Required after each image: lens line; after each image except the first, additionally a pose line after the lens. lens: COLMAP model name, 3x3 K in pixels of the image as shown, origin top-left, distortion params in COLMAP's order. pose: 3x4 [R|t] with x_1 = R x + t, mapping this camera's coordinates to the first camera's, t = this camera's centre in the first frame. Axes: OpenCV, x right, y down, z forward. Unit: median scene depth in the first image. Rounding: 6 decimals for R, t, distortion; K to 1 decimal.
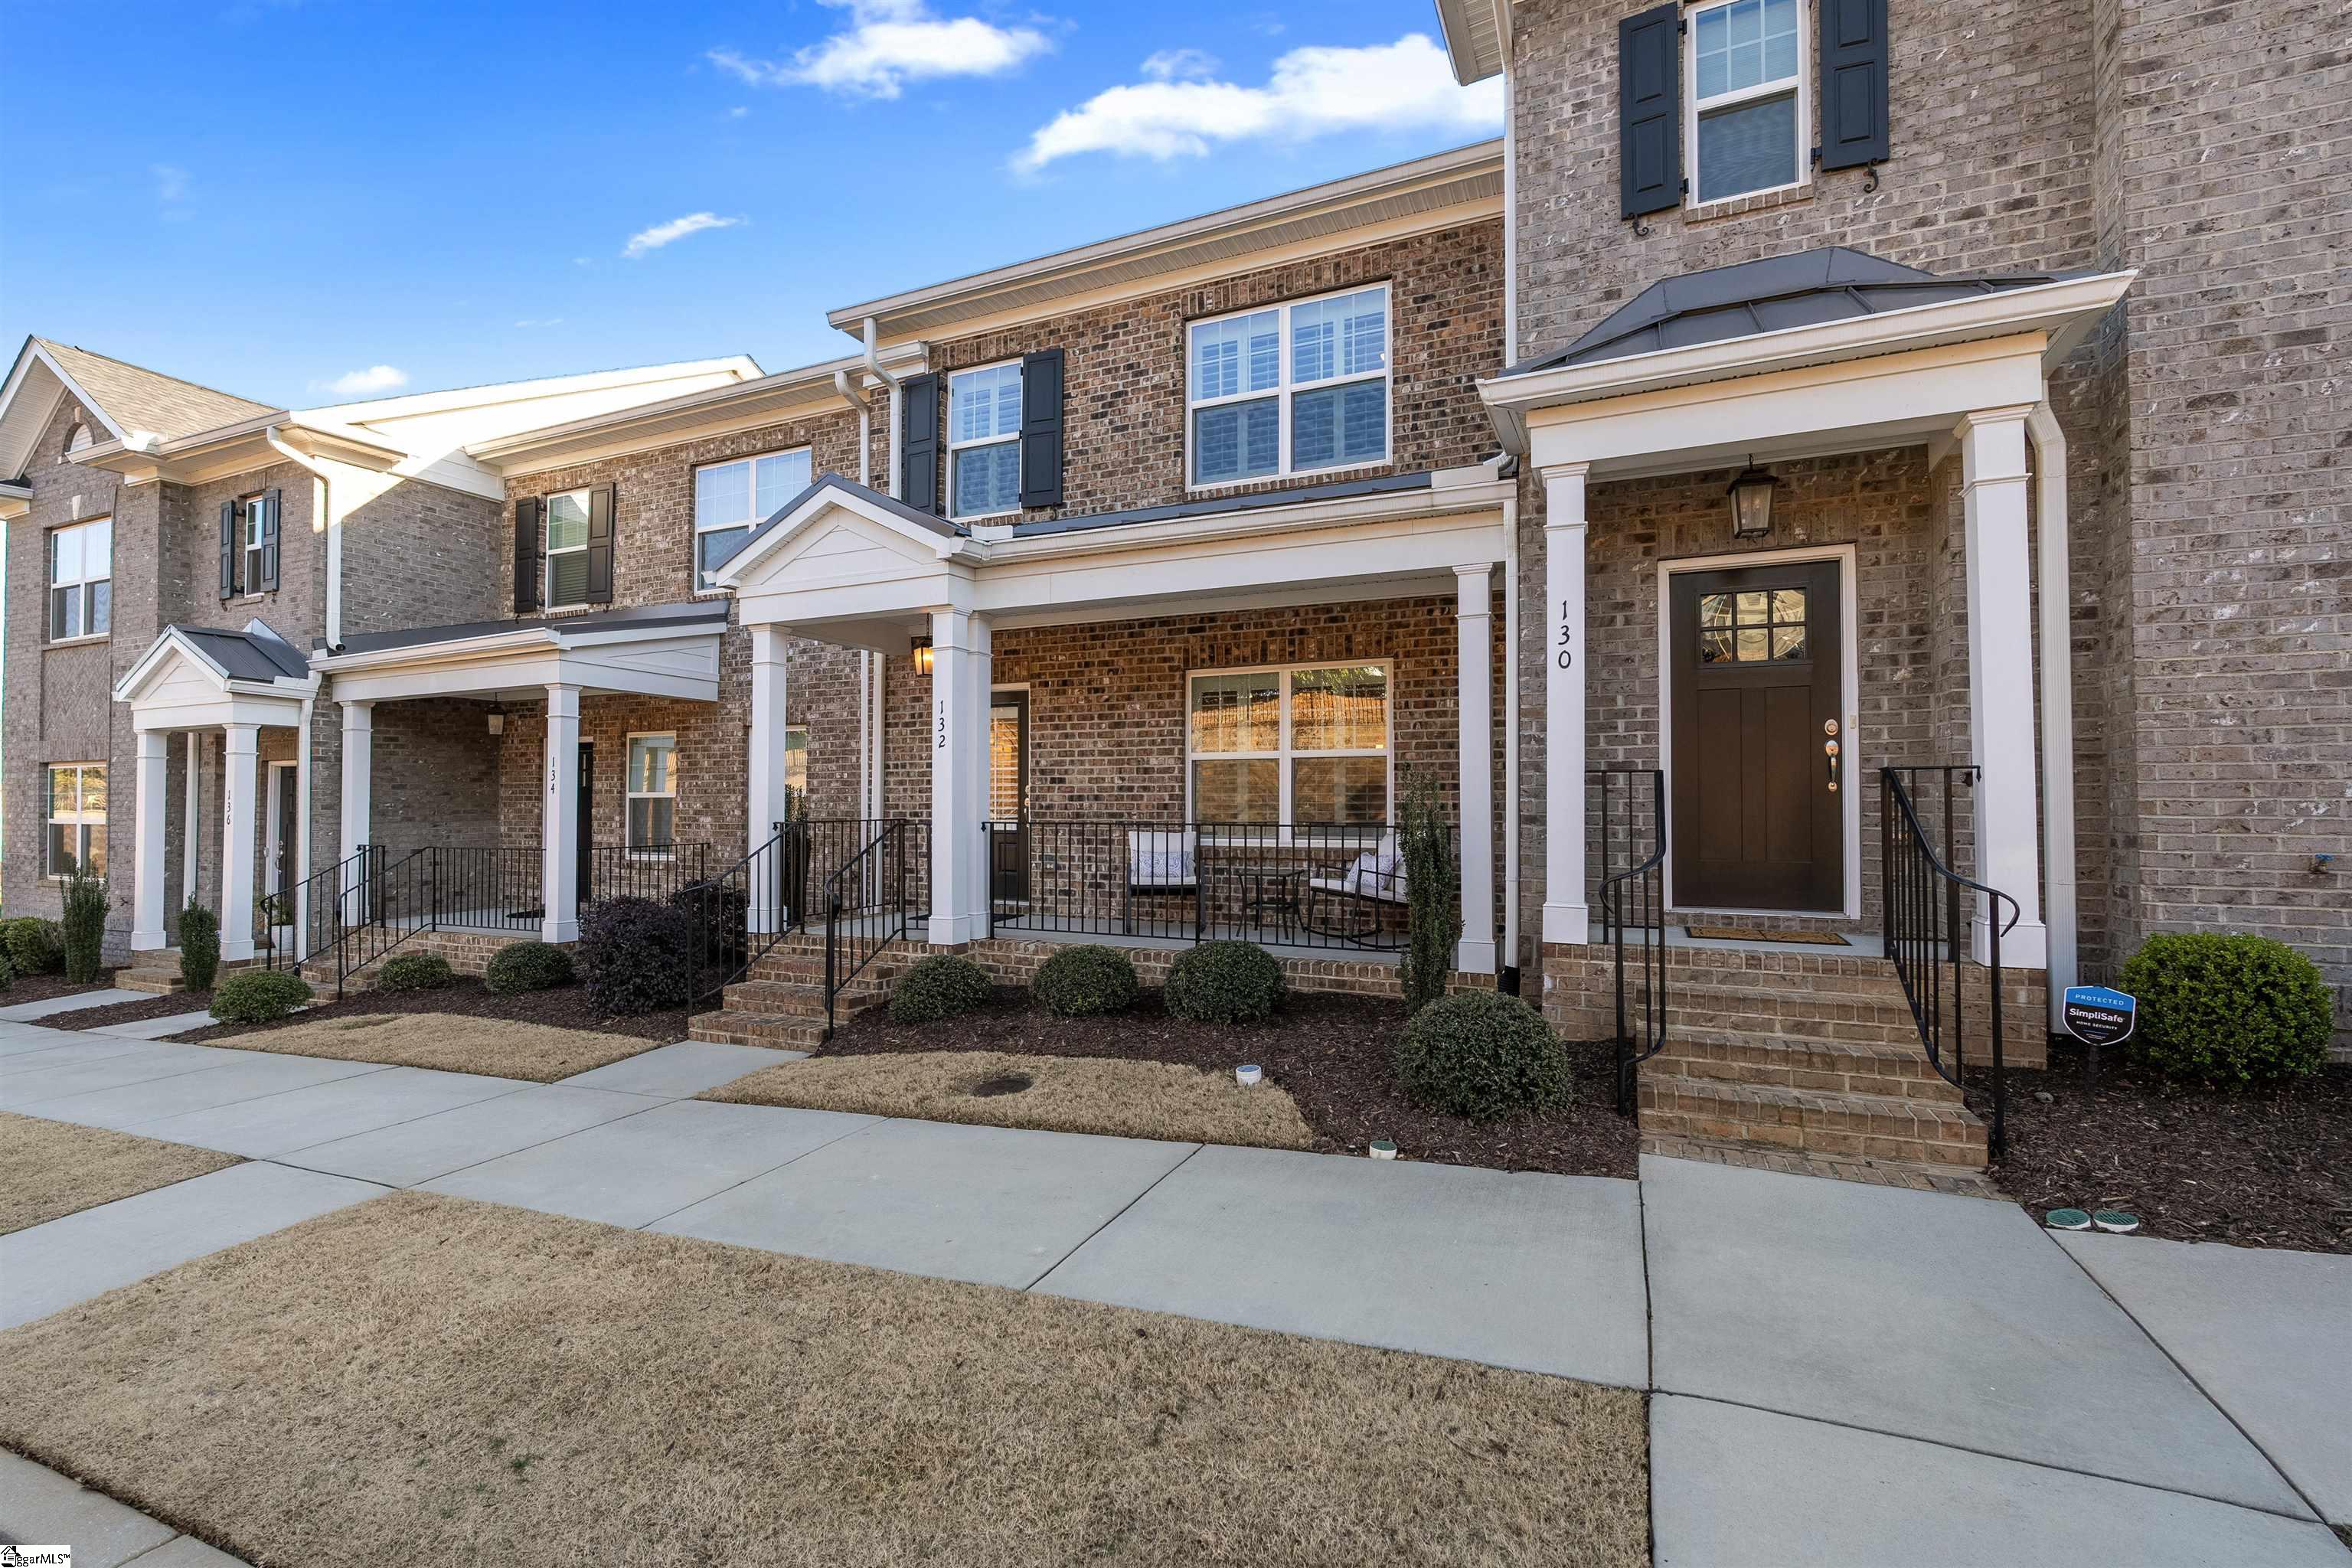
lens RADIAL K [[1029.5, 0, 1185.6], [0, 1029.5, 780.3], [0, 0, 1]] dist [-0.003462, -0.000307]
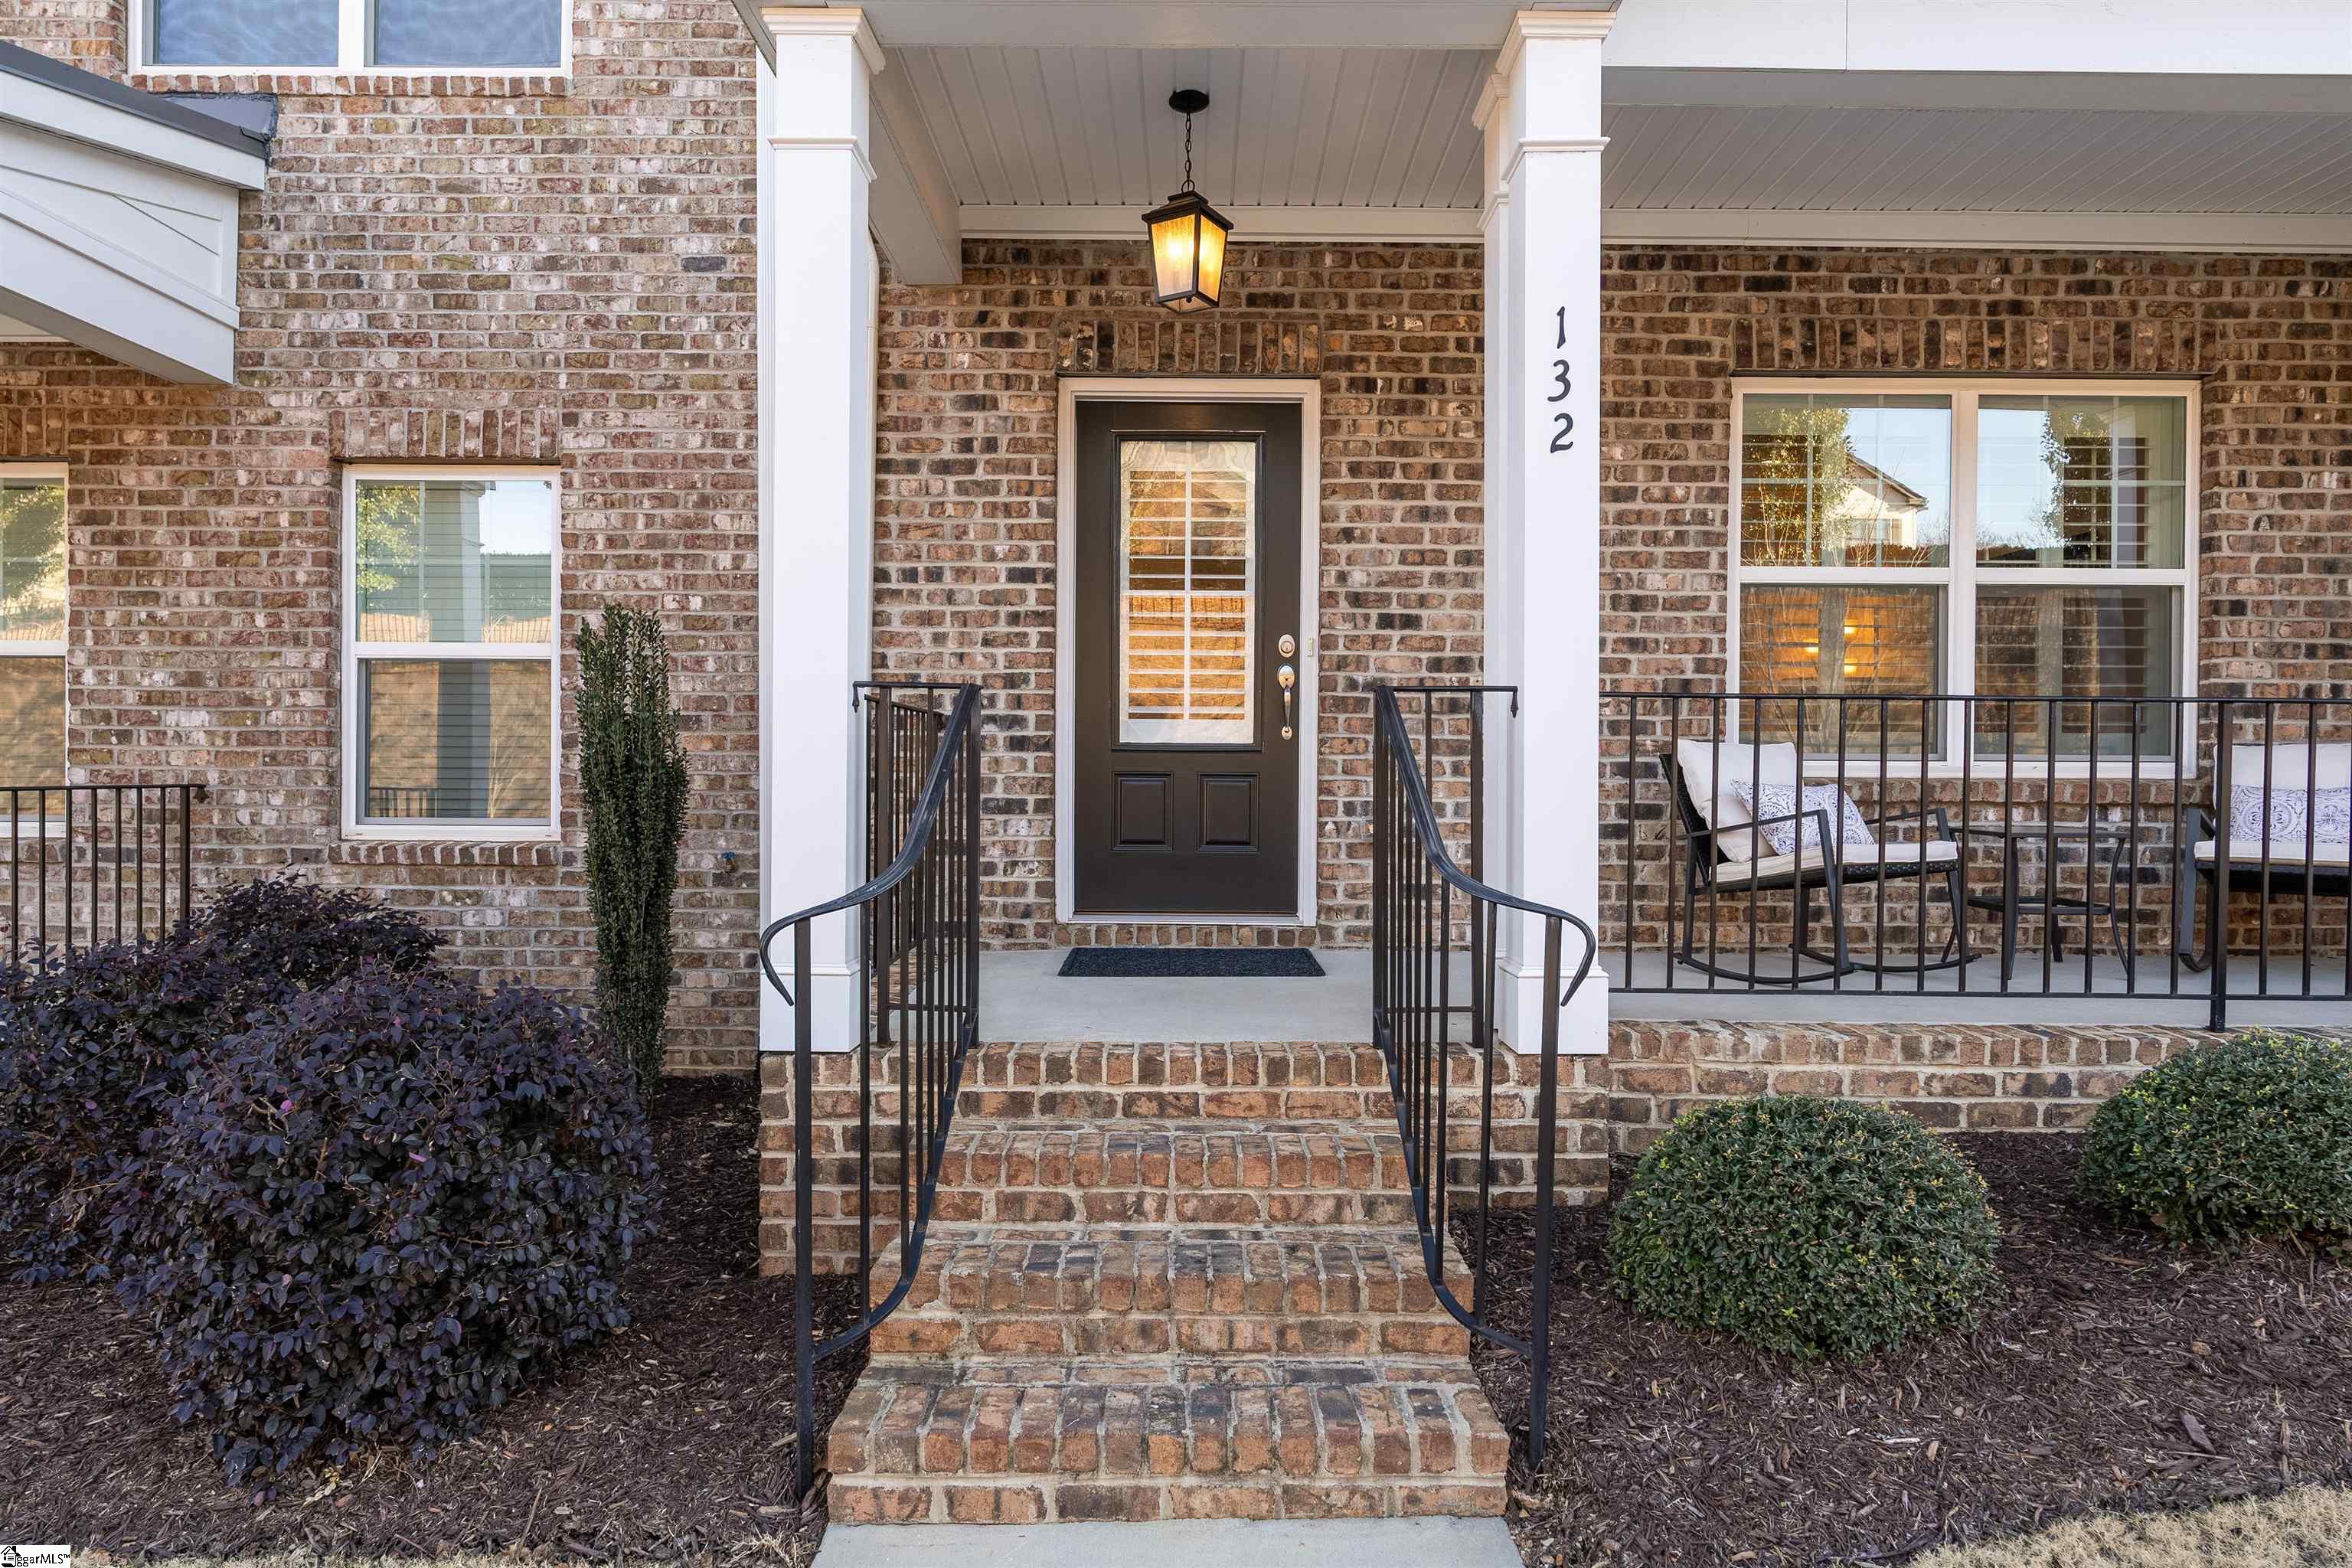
lens RADIAL K [[1364.7, 0, 1178.1], [0, 1364.7, 785.7], [0, 0, 1]] dist [-0.004296, 0.002737]
pose [[0.911621, 0.003357, 0.411019, -0.444509], [-0.017120, 0.999409, 0.029807, 0.052995], [-0.410676, -0.034209, 0.911140, 0.552441]]
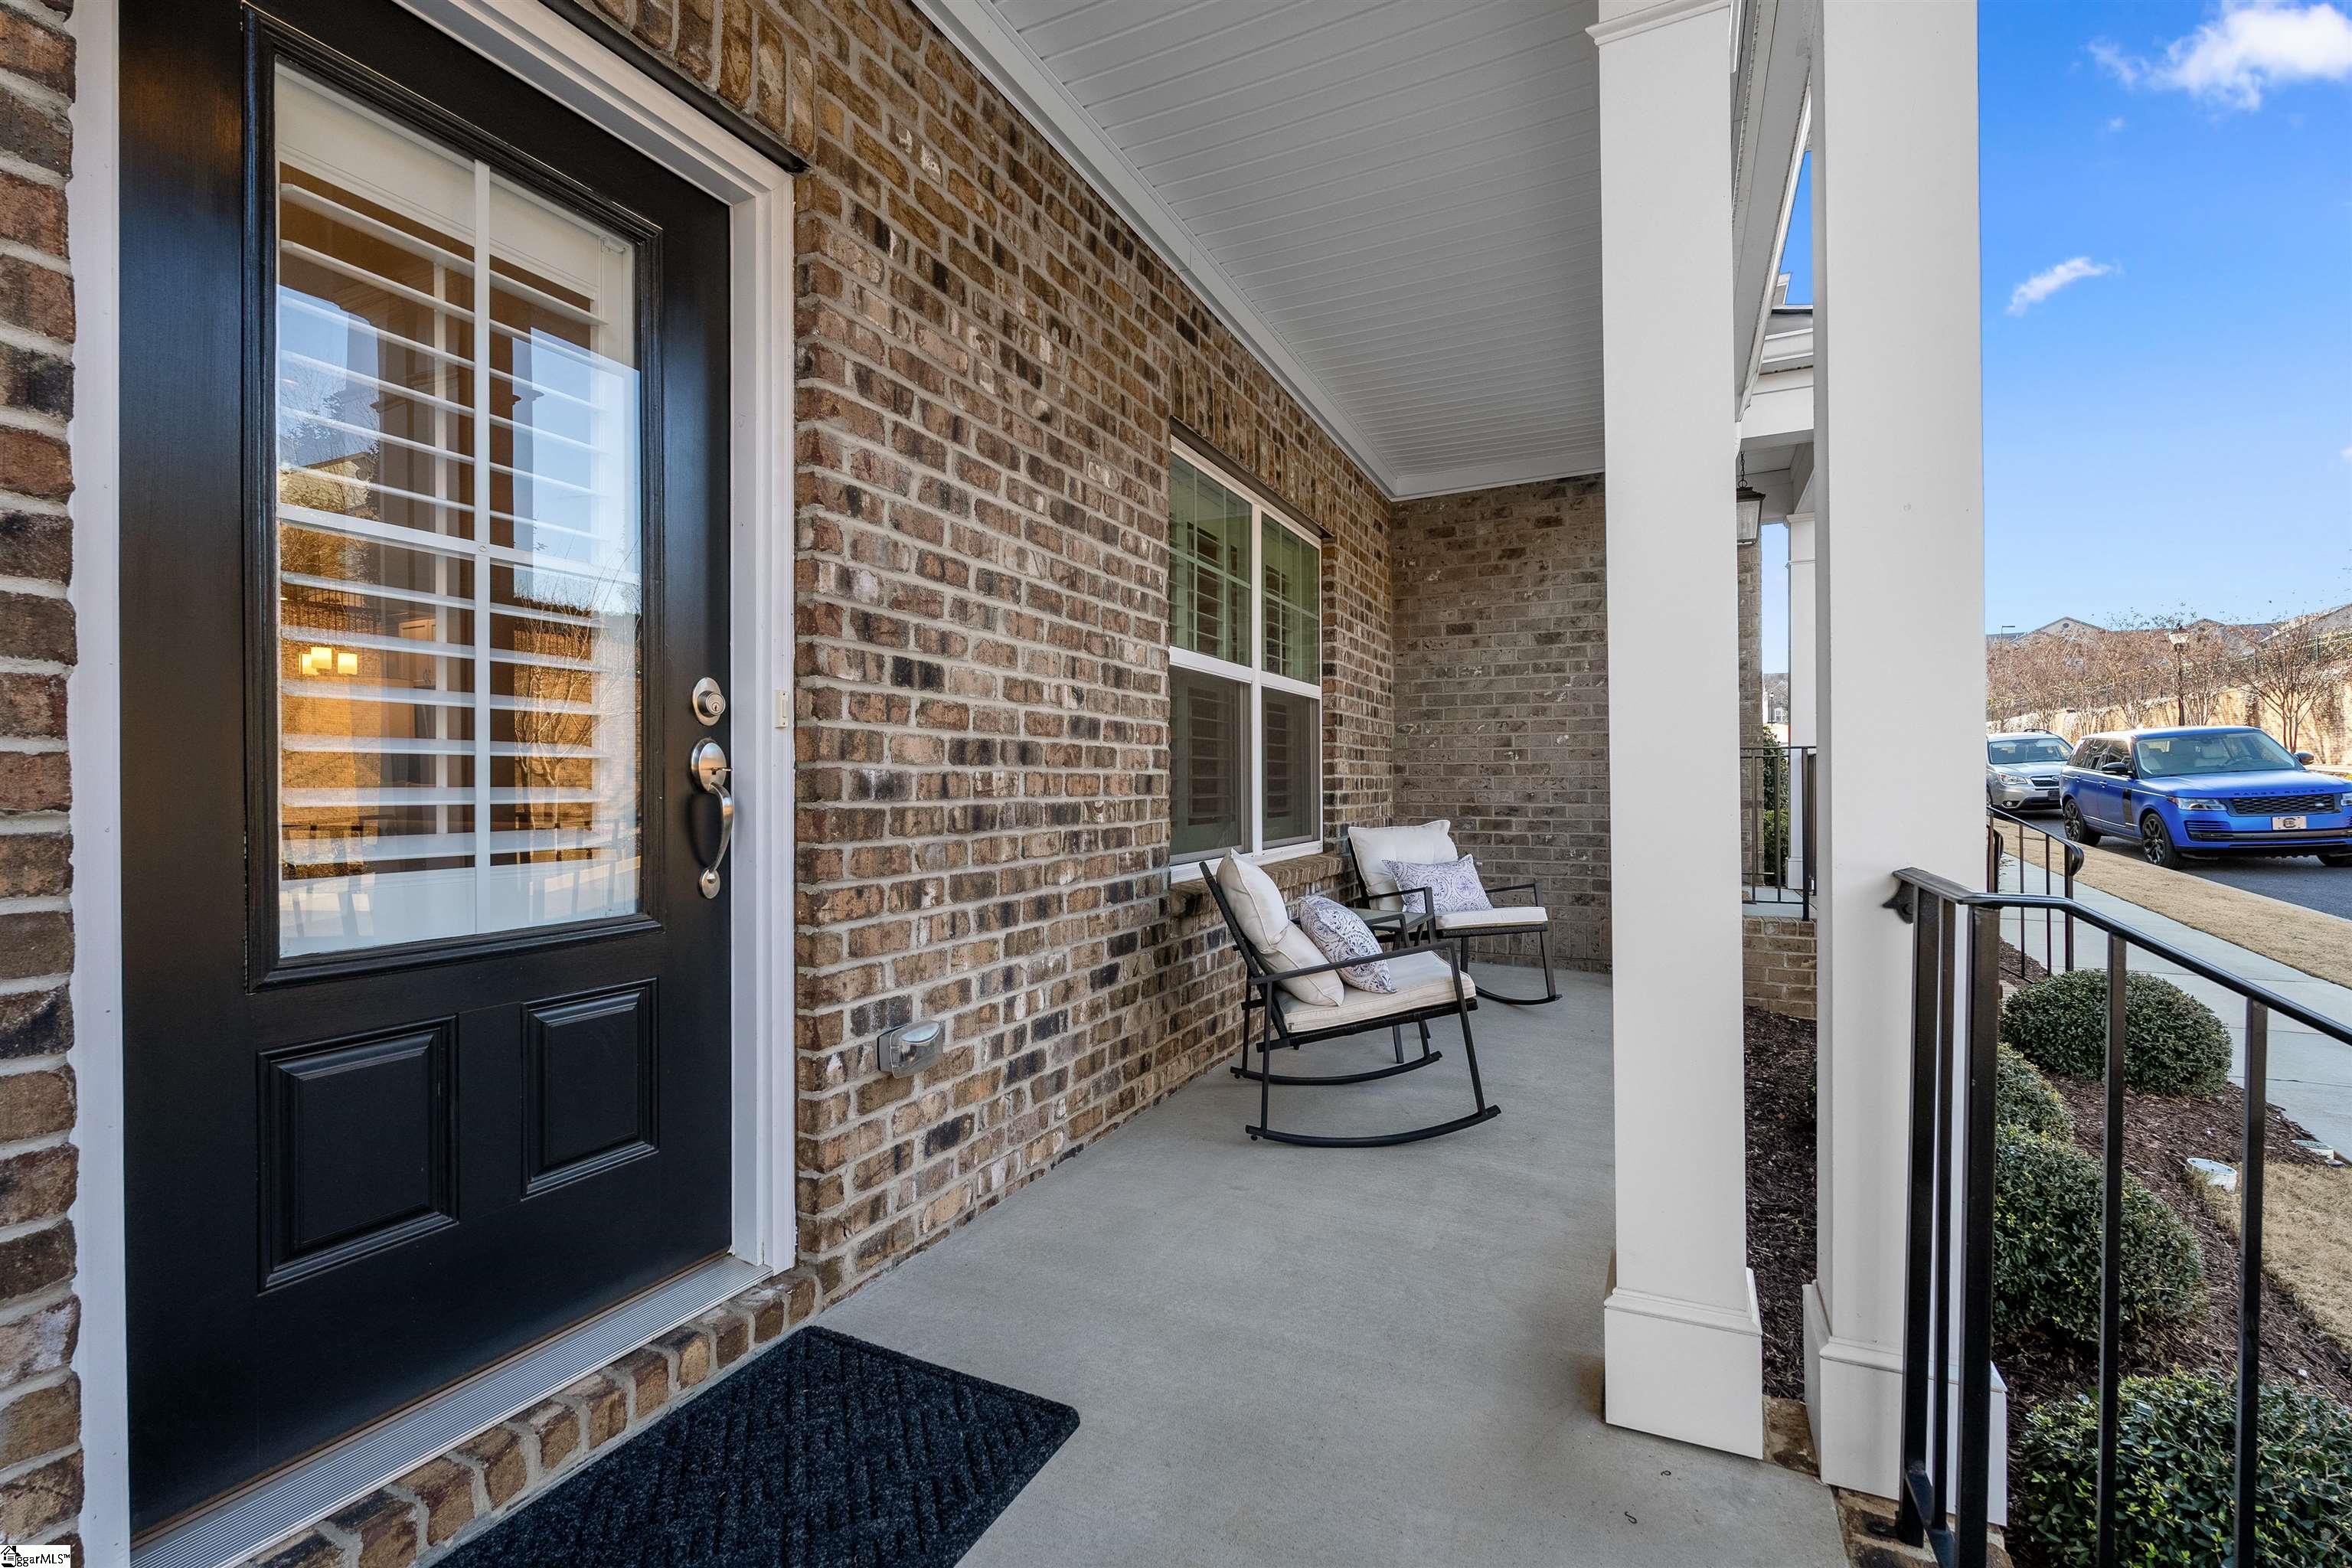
lens RADIAL K [[1029.5, 0, 1174.1], [0, 1029.5, 787.0], [0, 0, 1]] dist [-0.003462, -0.000307]
pose [[0.027732, -0.001233, 0.999615, -0.369802], [-0.019534, 0.999808, 0.001775, 0.025139], [-0.999425, -0.019575, 0.027703, 0.965521]]
